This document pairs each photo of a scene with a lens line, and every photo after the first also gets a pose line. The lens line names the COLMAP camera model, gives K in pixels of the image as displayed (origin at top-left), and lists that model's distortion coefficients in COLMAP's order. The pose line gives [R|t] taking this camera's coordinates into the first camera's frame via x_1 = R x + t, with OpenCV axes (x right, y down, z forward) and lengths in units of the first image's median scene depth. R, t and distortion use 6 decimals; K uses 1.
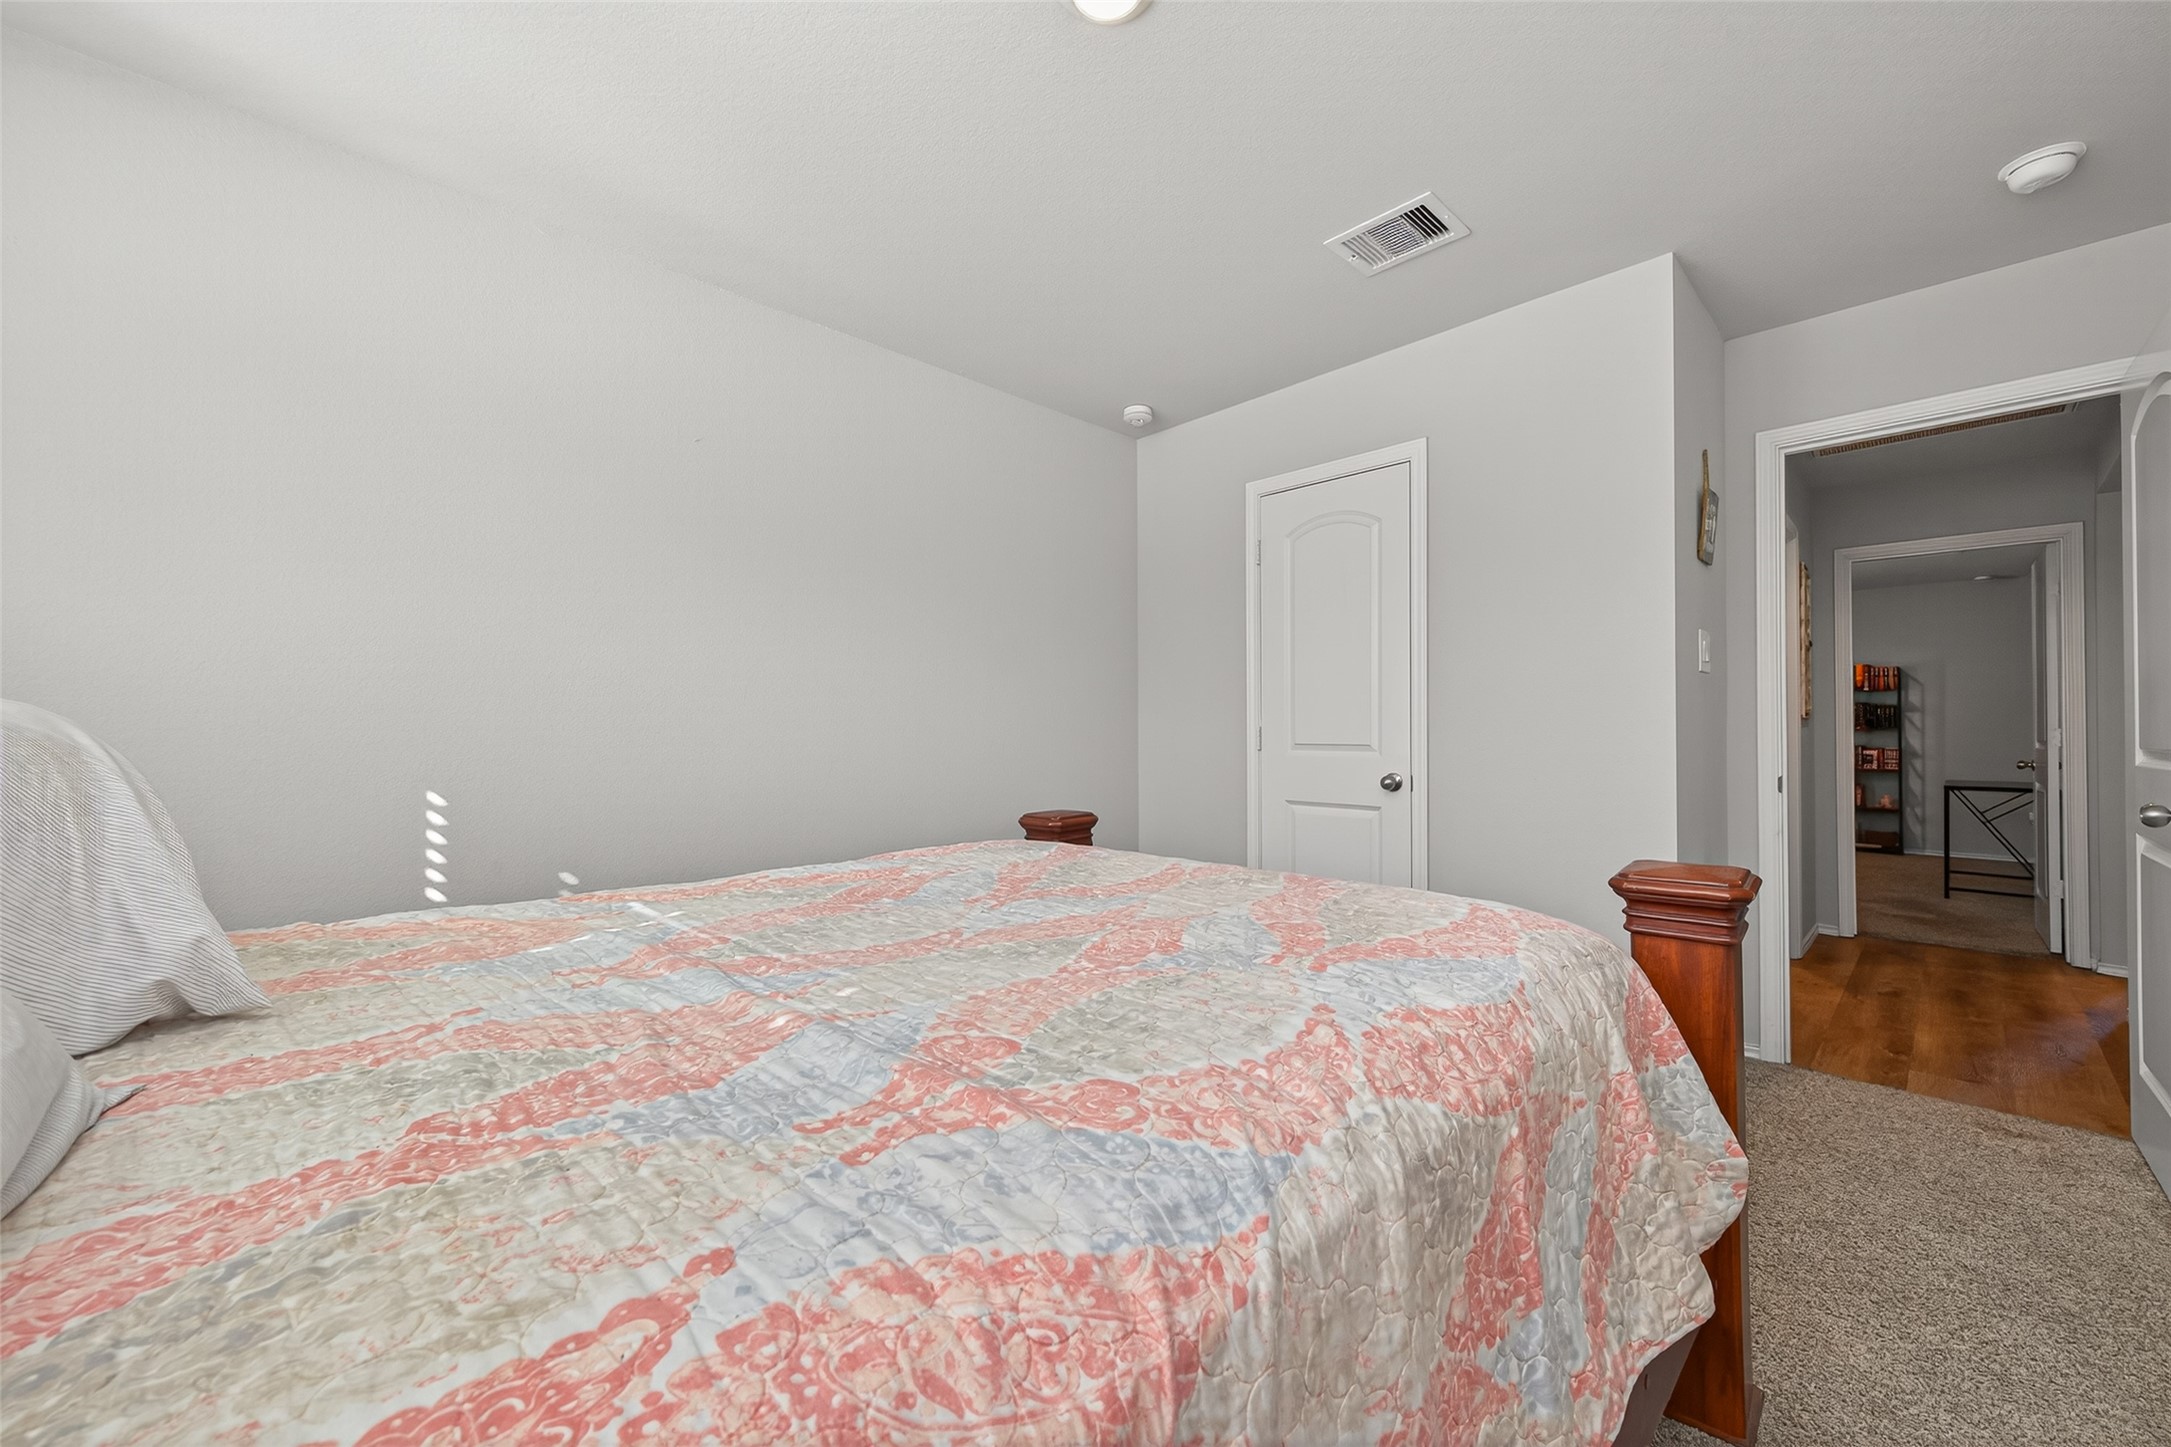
lens RADIAL K [[842.3, 0, 1085.9], [0, 842.3, 725.6], [0, 0, 1]] dist [0.010661, -0.002519]
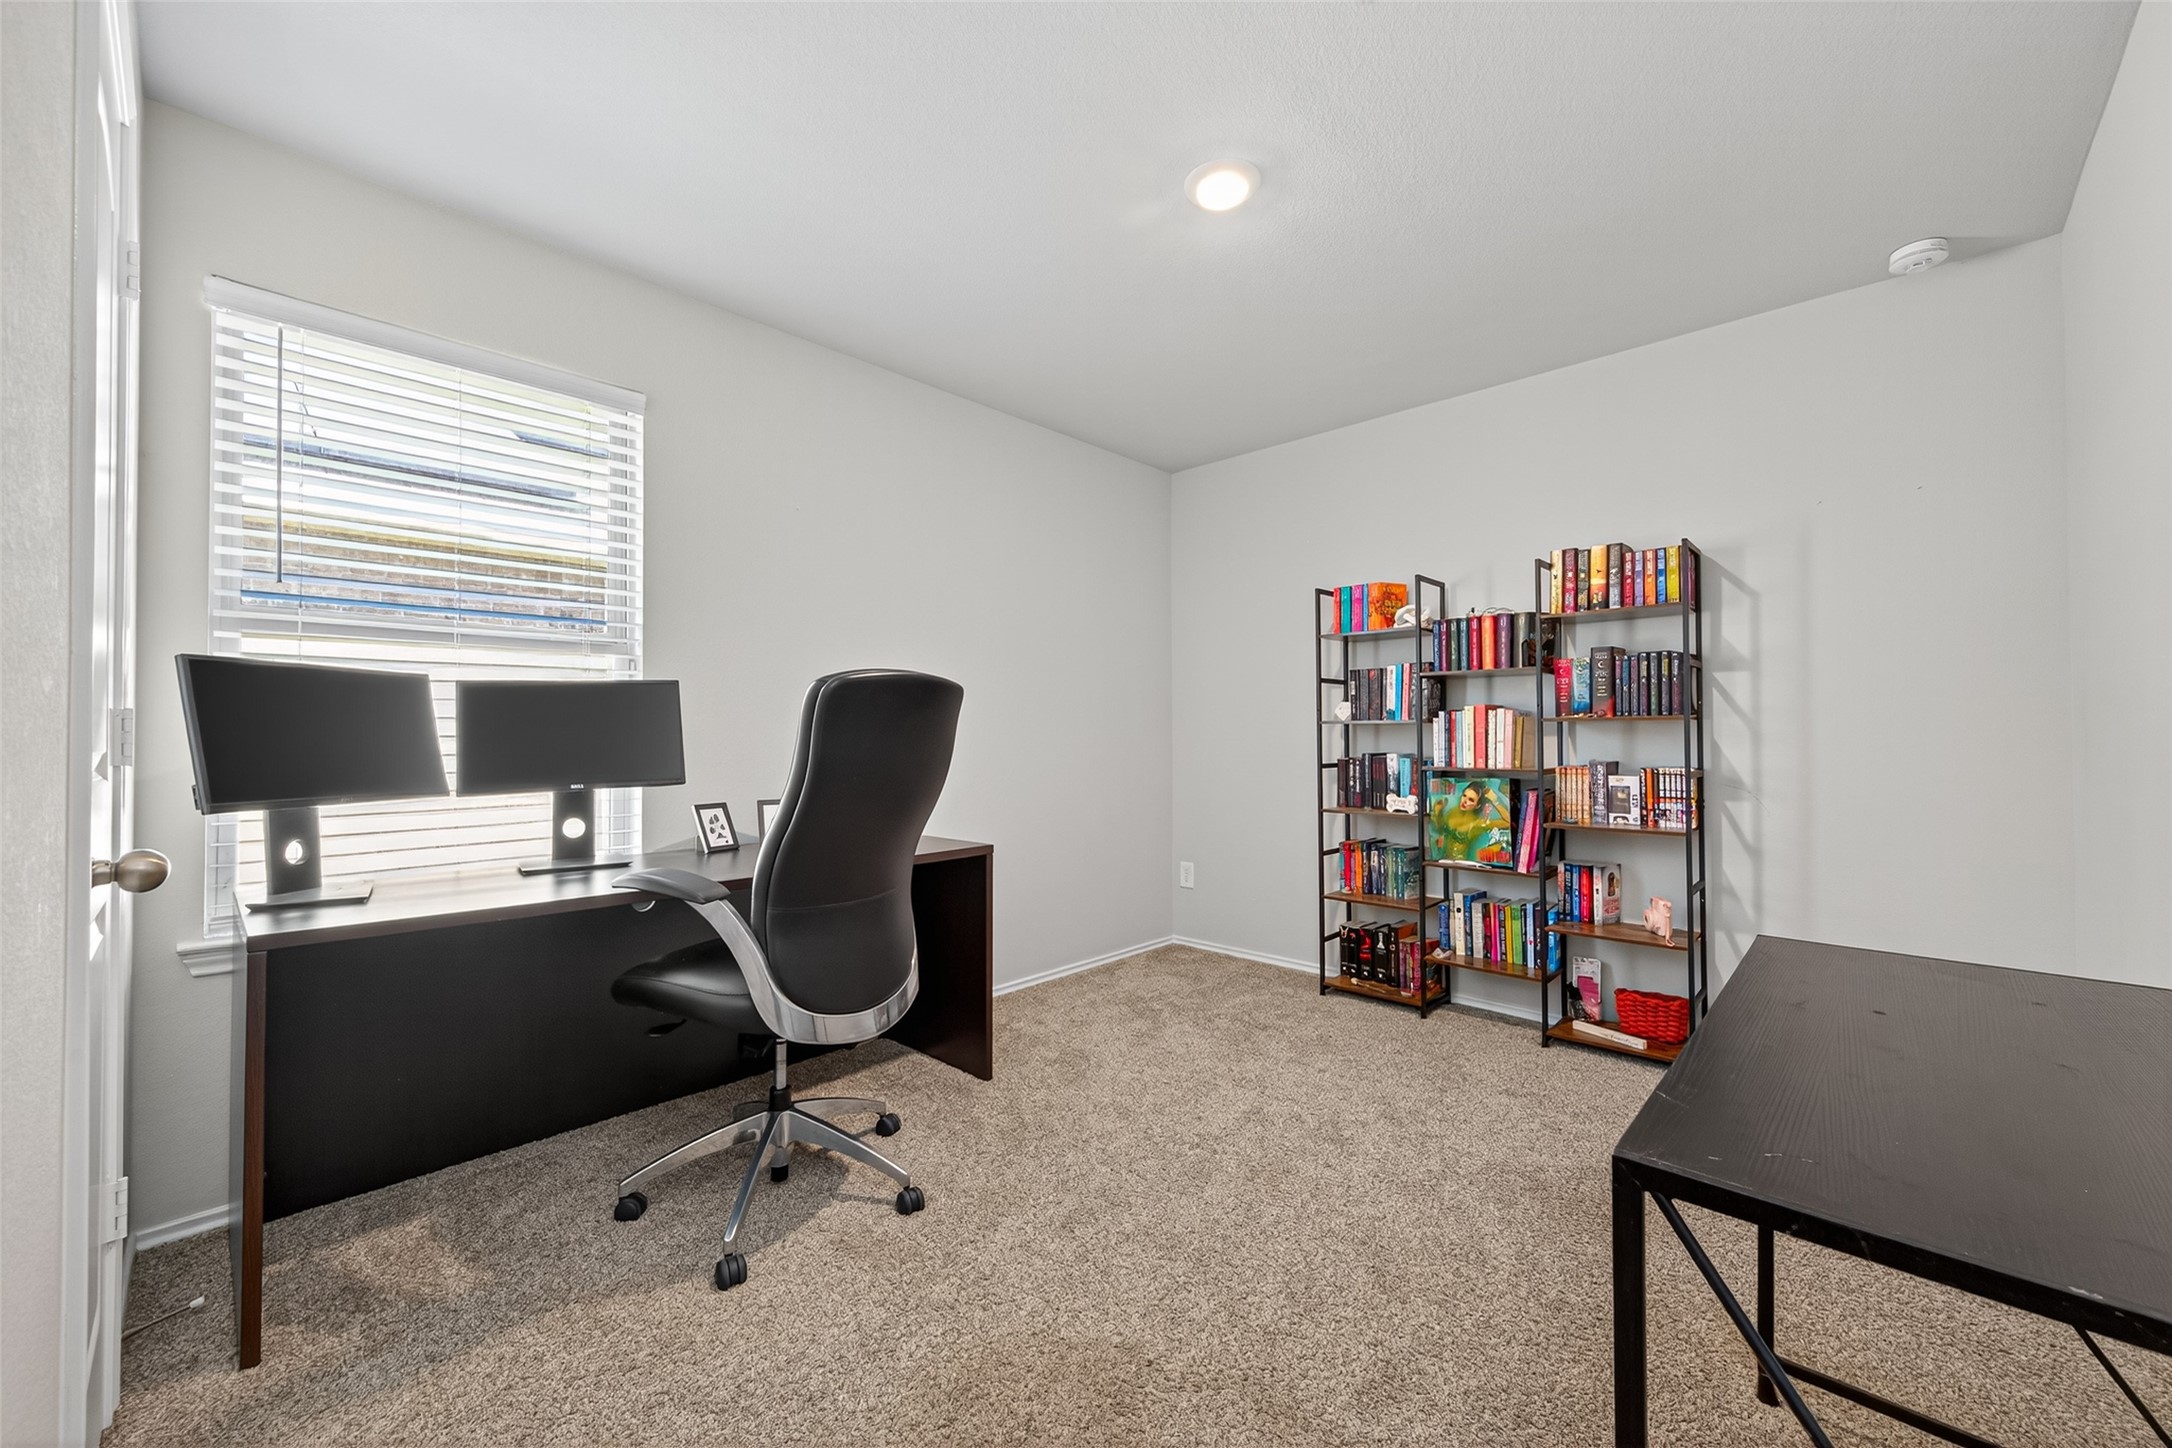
lens RADIAL K [[842.7, 0, 1085.9], [0, 842.7, 724.1], [0, 0, 1]] dist [0.010661, -0.002519]
pose [[0.999408, -0.004299, 0.034123, 0.686570], [0.004115, 0.999977, 0.005461, 0.003755], [-0.034145, -0.005317, 0.999403, 0.647781]]
